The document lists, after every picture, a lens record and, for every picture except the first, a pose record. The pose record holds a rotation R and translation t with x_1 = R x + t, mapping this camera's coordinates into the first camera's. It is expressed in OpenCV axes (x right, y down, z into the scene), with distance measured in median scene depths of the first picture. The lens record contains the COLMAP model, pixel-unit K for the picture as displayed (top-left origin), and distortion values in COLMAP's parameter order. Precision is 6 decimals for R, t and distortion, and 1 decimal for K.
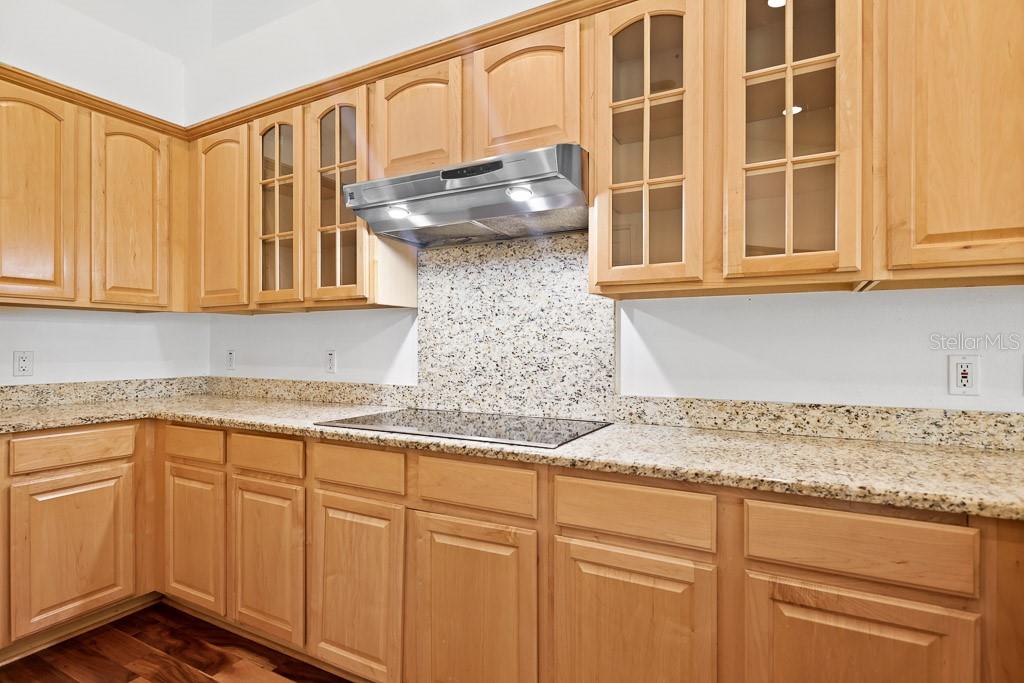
lens RADIAL K [[519.2, 0, 517.3], [0, 519.2, 342.9], [0, 0, 1]] dist [-0.006107, -0.000004]
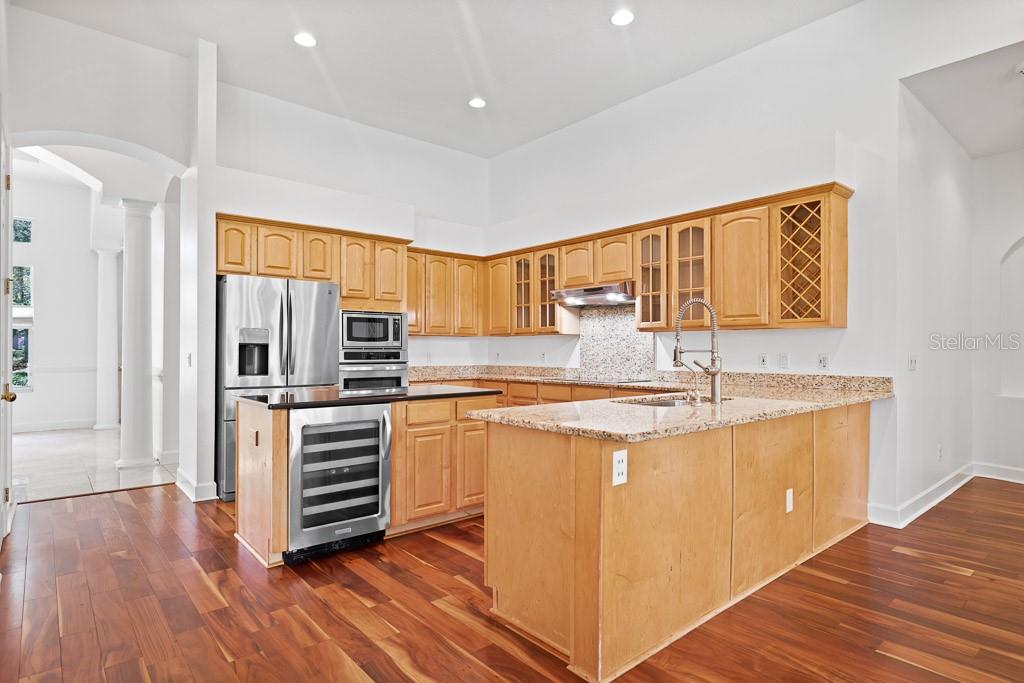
lens RADIAL K [[557.0, 0, 518.6], [0, 557.0, 346.5], [0, 0, 1]] dist [0.001218, 0.000096]
pose [[0.934402, -0.003336, -0.356206, 0.502680], [0.001875, 0.999988, -0.004446, -0.002644], [0.356216, 0.003487, 0.934397, -1.635083]]
